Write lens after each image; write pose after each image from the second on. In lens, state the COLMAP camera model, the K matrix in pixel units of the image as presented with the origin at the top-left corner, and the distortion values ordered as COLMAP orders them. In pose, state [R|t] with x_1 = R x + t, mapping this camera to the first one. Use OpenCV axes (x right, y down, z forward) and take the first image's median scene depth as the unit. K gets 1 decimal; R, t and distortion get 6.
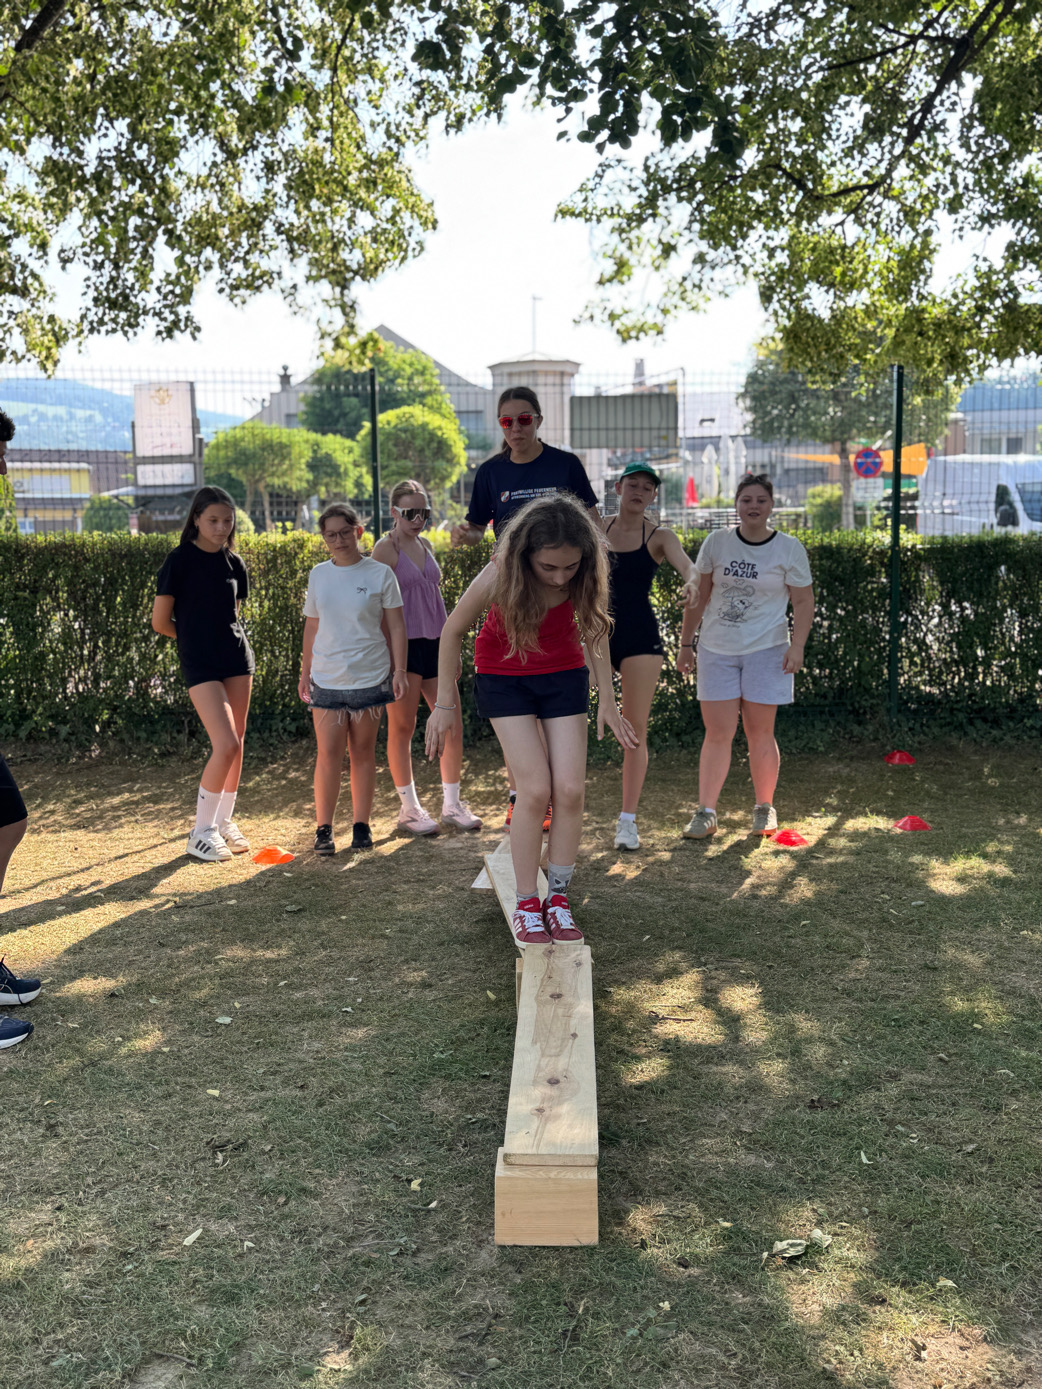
lens RADIAL K [[1506.3, 0, 520.1], [0, 1506.3, 686.6], [0, 0, 1]] dist [0.099586, 0.000000]
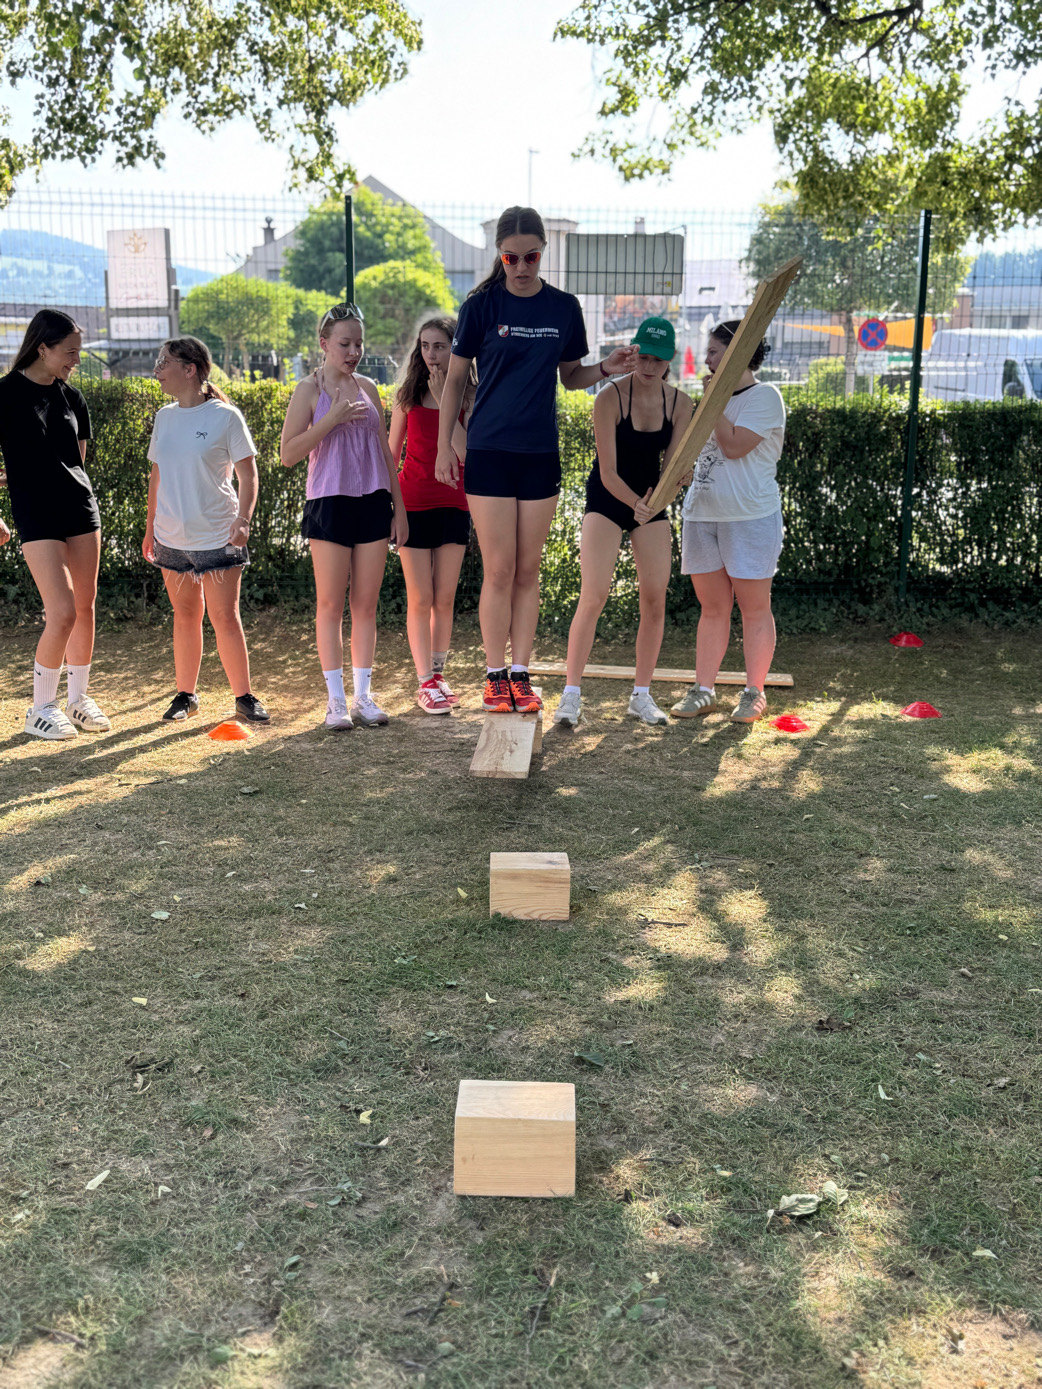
lens RADIAL K [[1506.3, 0, 519.6], [0, 1506.3, 679.9], [0, 0, 1]] dist [0.099586, 0.000000]
pose [[0.999741, 0.020916, 0.009008, 0.002084], [-0.021546, 0.996819, 0.076737, 0.004136], [-0.007375, -0.076912, 0.997011, 0.055325]]
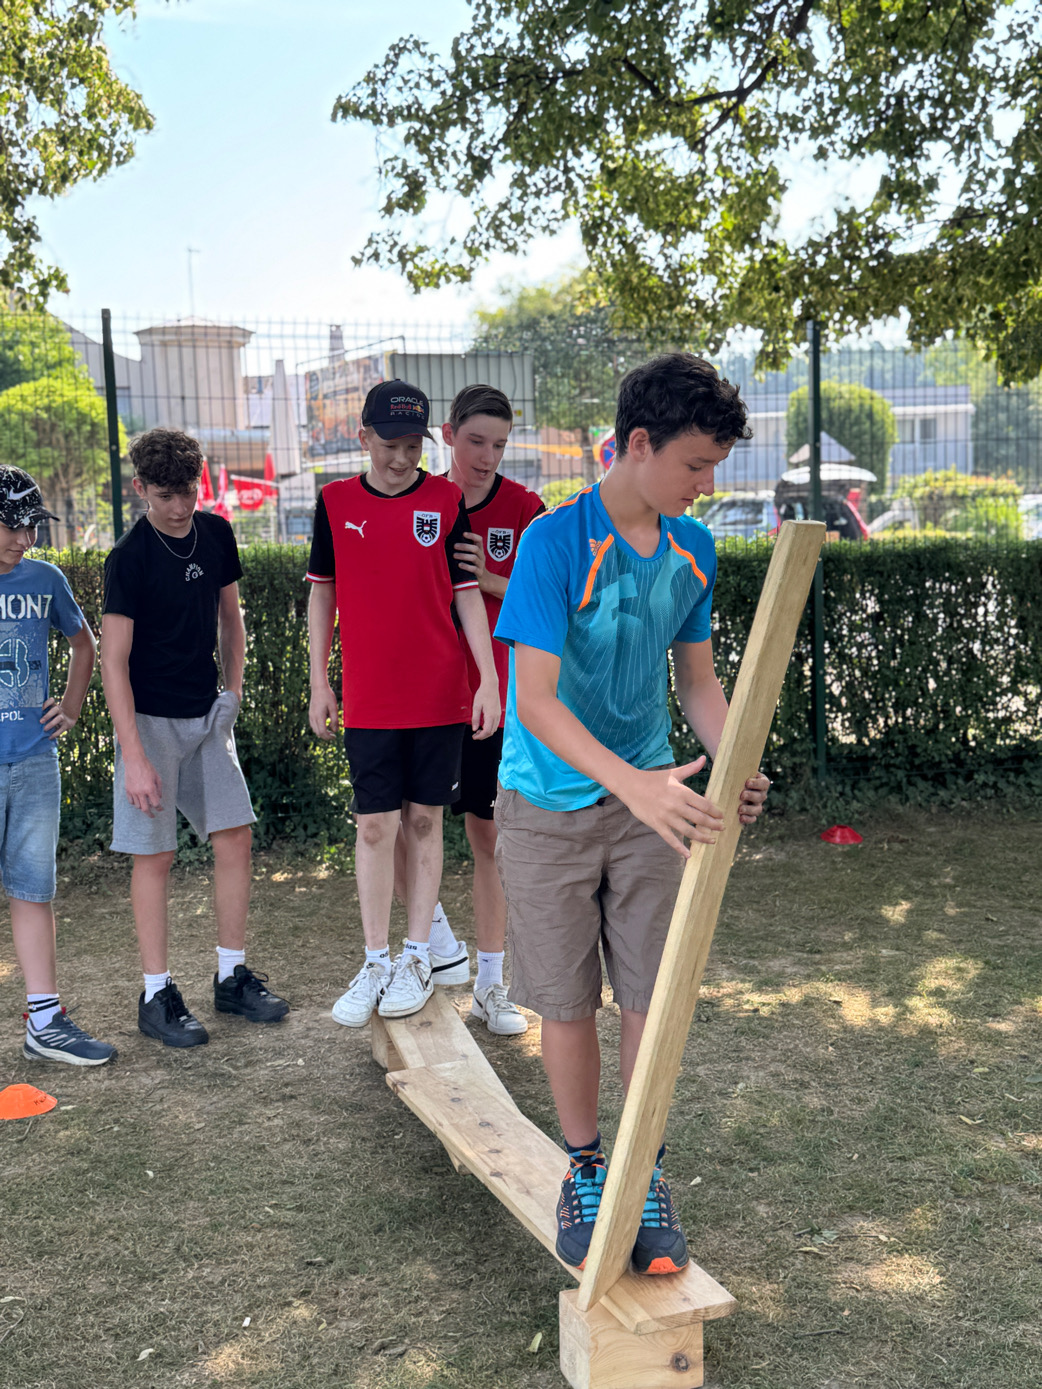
lens RADIAL K [[1704.5, 0, 528.7], [0, 1704.5, 696.8], [0, 0, 1]] dist [0.114984, 0.000000]
pose [[0.974774, -0.037209, 0.220072, -0.074813], [0.038402, 0.999262, -0.001144, -0.022992], [-0.219867, 0.009567, 0.975483, 0.160215]]
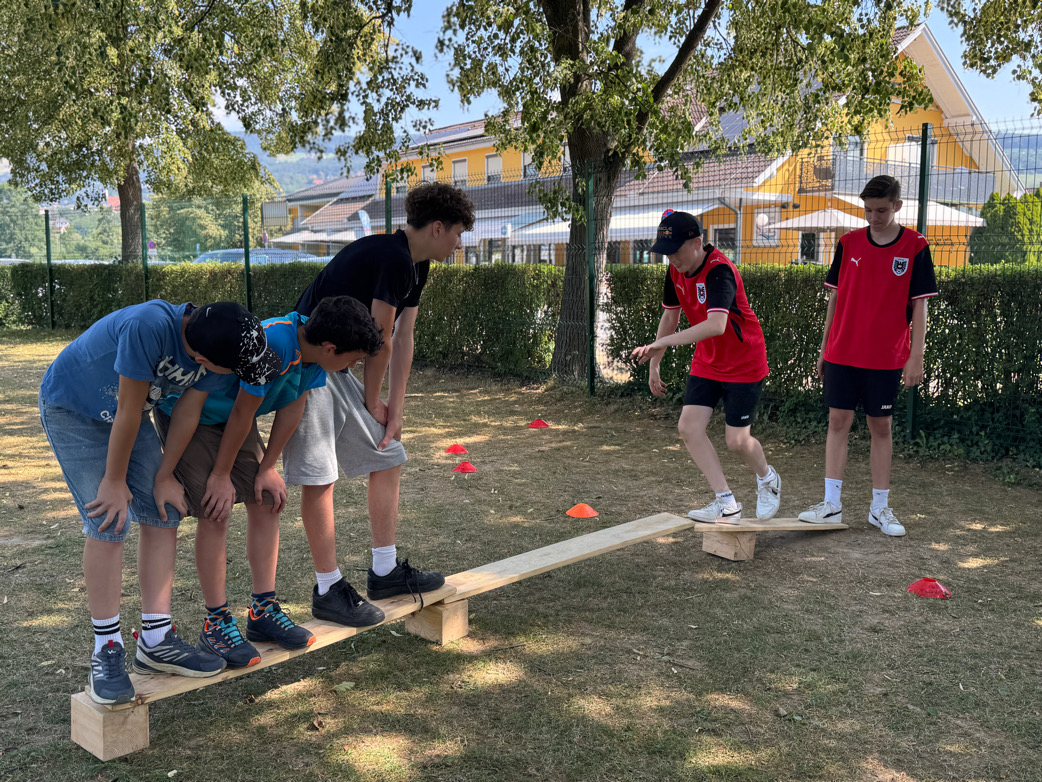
lens RADIAL K [[1076.2, 0, 515.1], [0, 1076.2, 394.7], [0, 0, 1]] dist [-0.018632, 0.000000]
pose [[0.588500, 0.119911, -0.799555, 0.335168], [-0.101947, 0.992053, 0.073743, -0.025957], [0.802044, 0.038114, 0.596048, 0.222729]]
